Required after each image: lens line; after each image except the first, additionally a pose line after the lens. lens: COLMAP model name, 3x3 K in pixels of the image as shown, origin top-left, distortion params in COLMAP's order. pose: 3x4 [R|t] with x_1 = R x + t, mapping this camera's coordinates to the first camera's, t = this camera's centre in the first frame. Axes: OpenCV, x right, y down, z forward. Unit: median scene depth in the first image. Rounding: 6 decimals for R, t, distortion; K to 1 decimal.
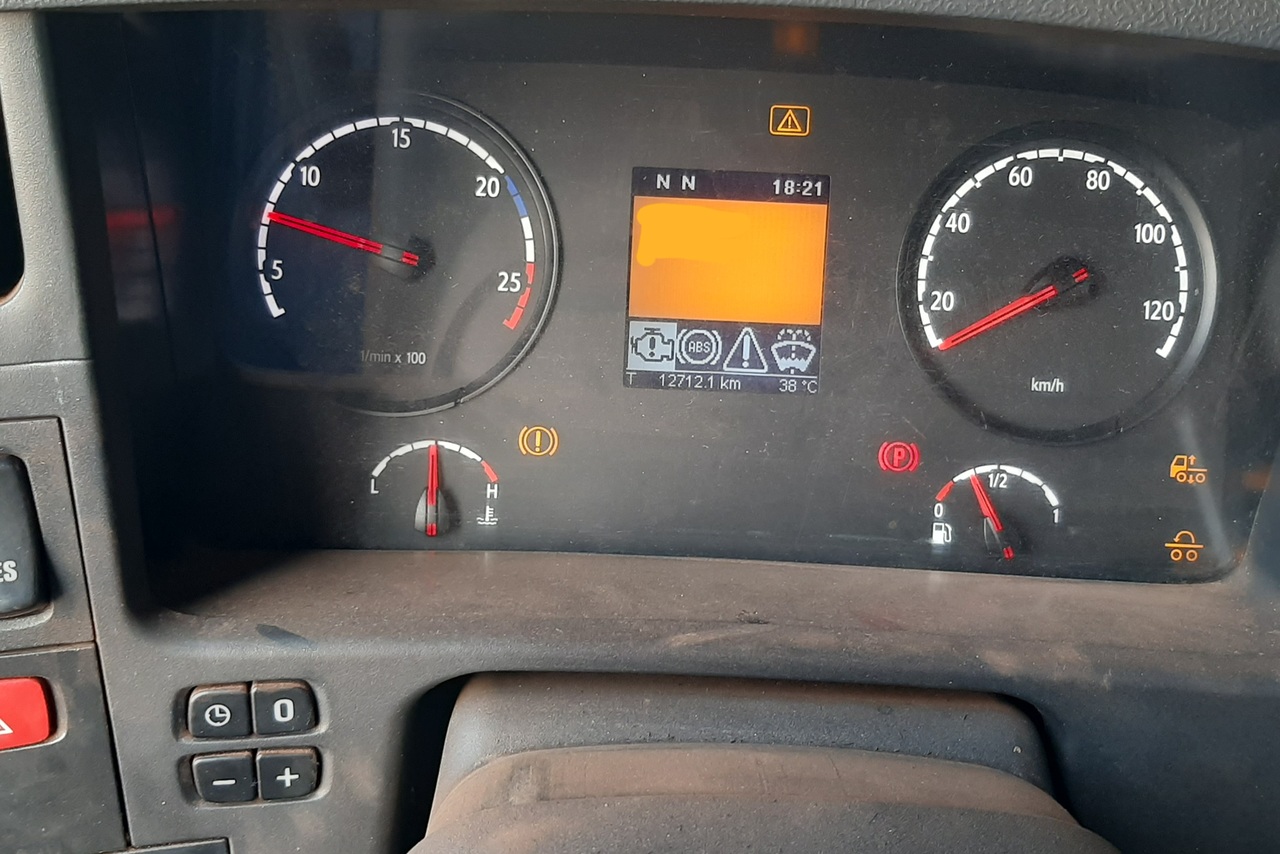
lens RADIAL K [[1326.6, 0, 634.6], [0, 1326.6, 423.6], [0, 0, 1]] dist [0.176442, -0.345853]
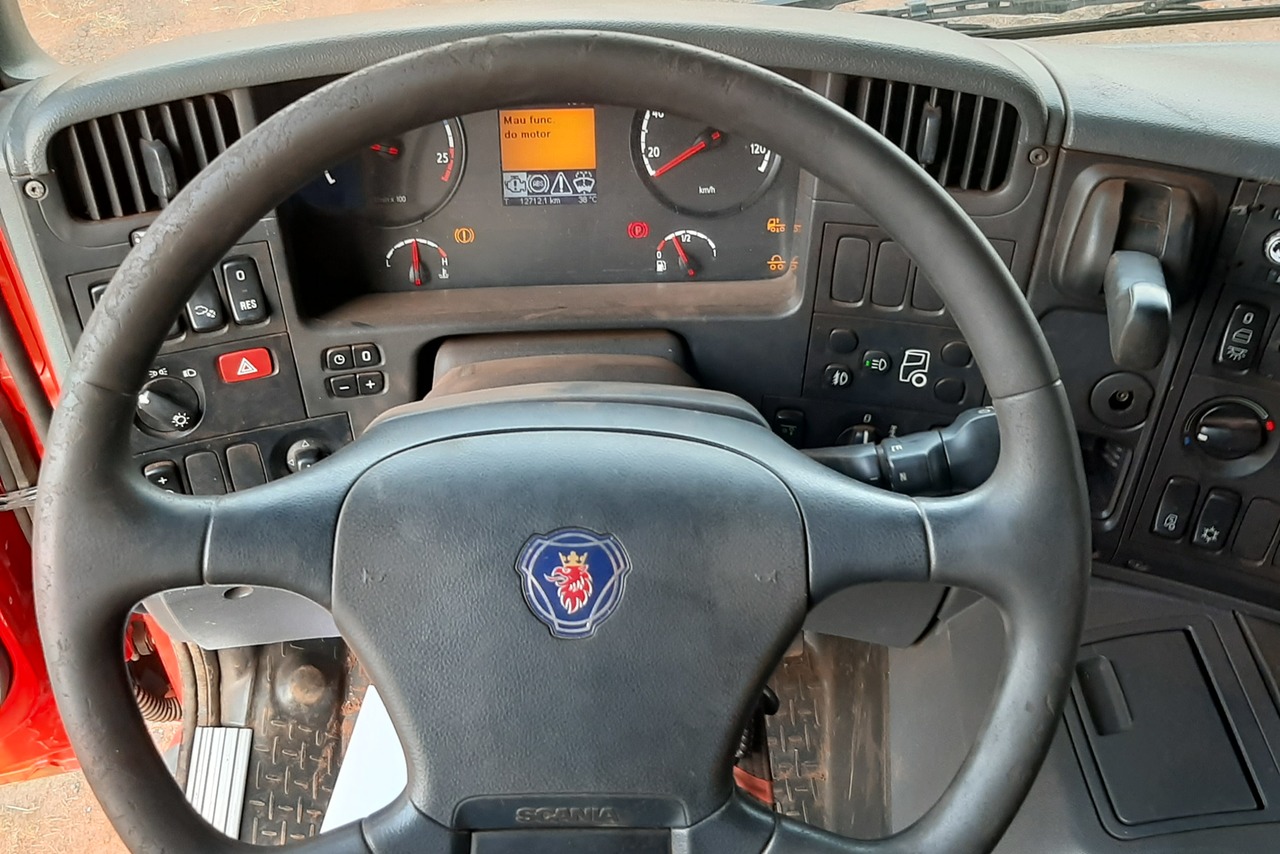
lens RADIAL K [[1326.6, 0, 634.6], [0, 1326.6, 423.6], [0, 0, 1]] dist [0.176442, -0.345853]
pose [[0.996942, -0.077667, 0.008670, 0.151928], [0.075132, 0.983062, 0.167165, -0.026801], [-0.021506, -0.166002, 0.985891, -1.112393]]
